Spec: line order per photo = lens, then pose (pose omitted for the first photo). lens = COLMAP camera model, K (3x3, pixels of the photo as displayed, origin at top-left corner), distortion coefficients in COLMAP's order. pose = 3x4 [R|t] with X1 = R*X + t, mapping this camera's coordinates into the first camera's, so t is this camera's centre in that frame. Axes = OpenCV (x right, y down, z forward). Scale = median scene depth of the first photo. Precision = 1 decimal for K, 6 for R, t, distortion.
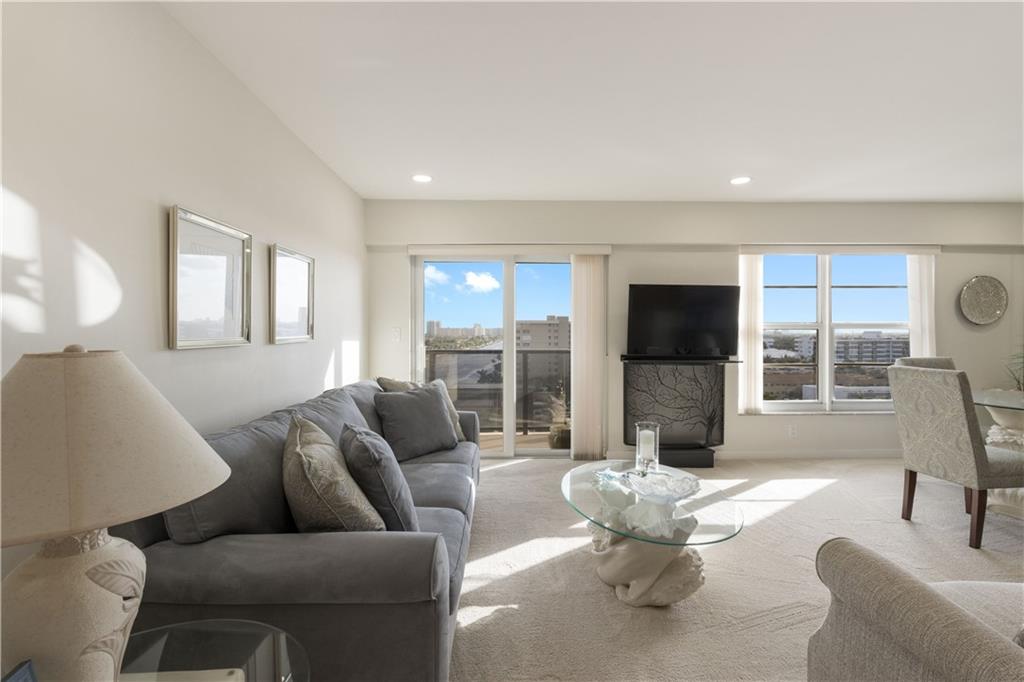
lens RADIAL K [[484.9, 0, 505.0], [0, 484.9, 339.5], [0, 0, 1]] dist [0.006558, 0.000338]
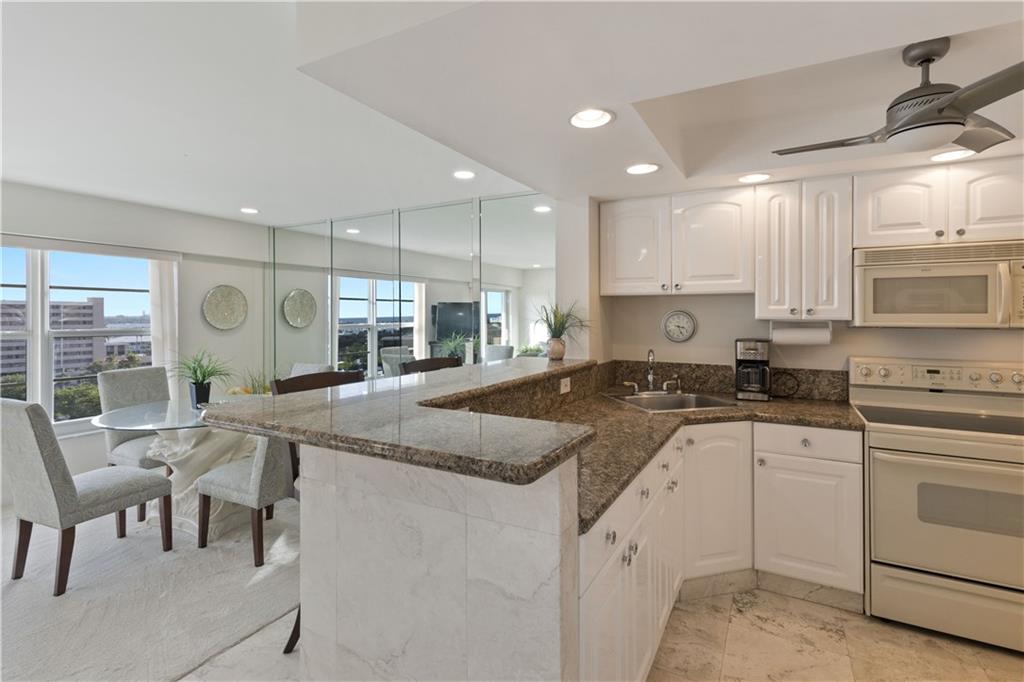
lens RADIAL K [[484.9, 0, 514.6], [0, 484.9, 314.6], [0, 0, 1]] dist [0.006558, 0.000338]
pose [[0.515743, 0.000804, 0.856743, 0.394028], [0.011644, 0.999901, -0.007948, -0.049766], [-0.856664, 0.014075, 0.515682, -0.118438]]
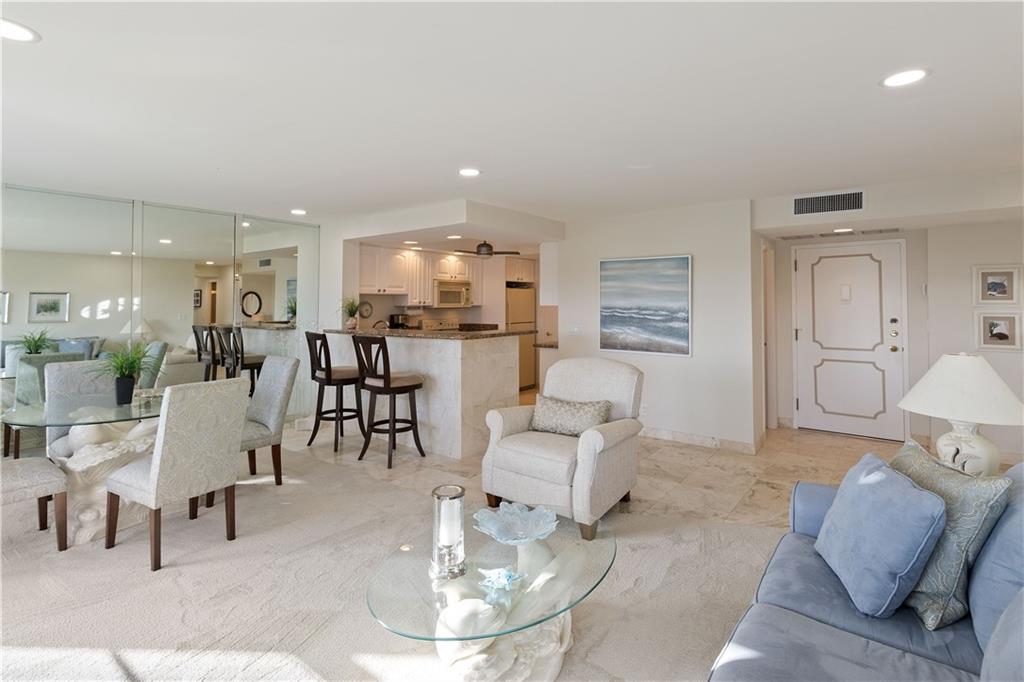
lens RADIAL K [[484.9, 0, 526.0], [0, 484.9, 294.1], [0, 0, 1]] dist [0.006558, 0.000338]
pose [[-0.777175, 0.017081, 0.629053, -0.136479], [0.013065, 0.999854, -0.011007, -0.059719], [-0.629149, -0.000336, -0.777284, 0.893694]]
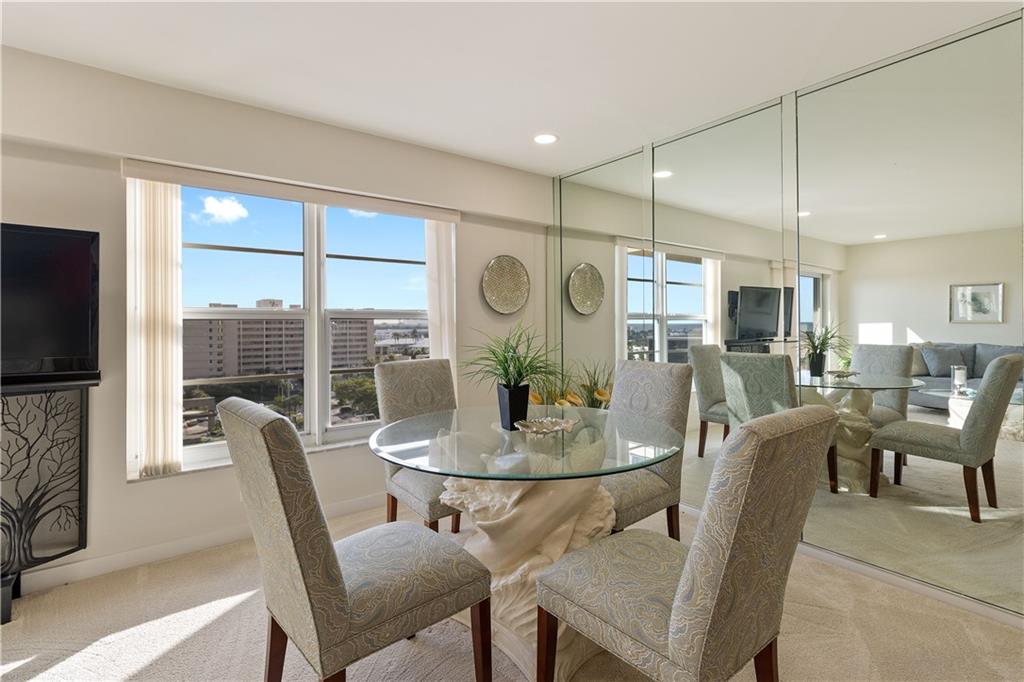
lens RADIAL K [[484.9, 0, 518.1], [0, 484.9, 319.6], [0, 0, 1]] dist [0.006558, 0.000338]
pose [[0.814458, 0.001340, 0.580221, 0.537219], [0.011404, 0.999767, -0.018317, -0.006522], [-0.580111, 0.021535, 0.814253, 0.332565]]
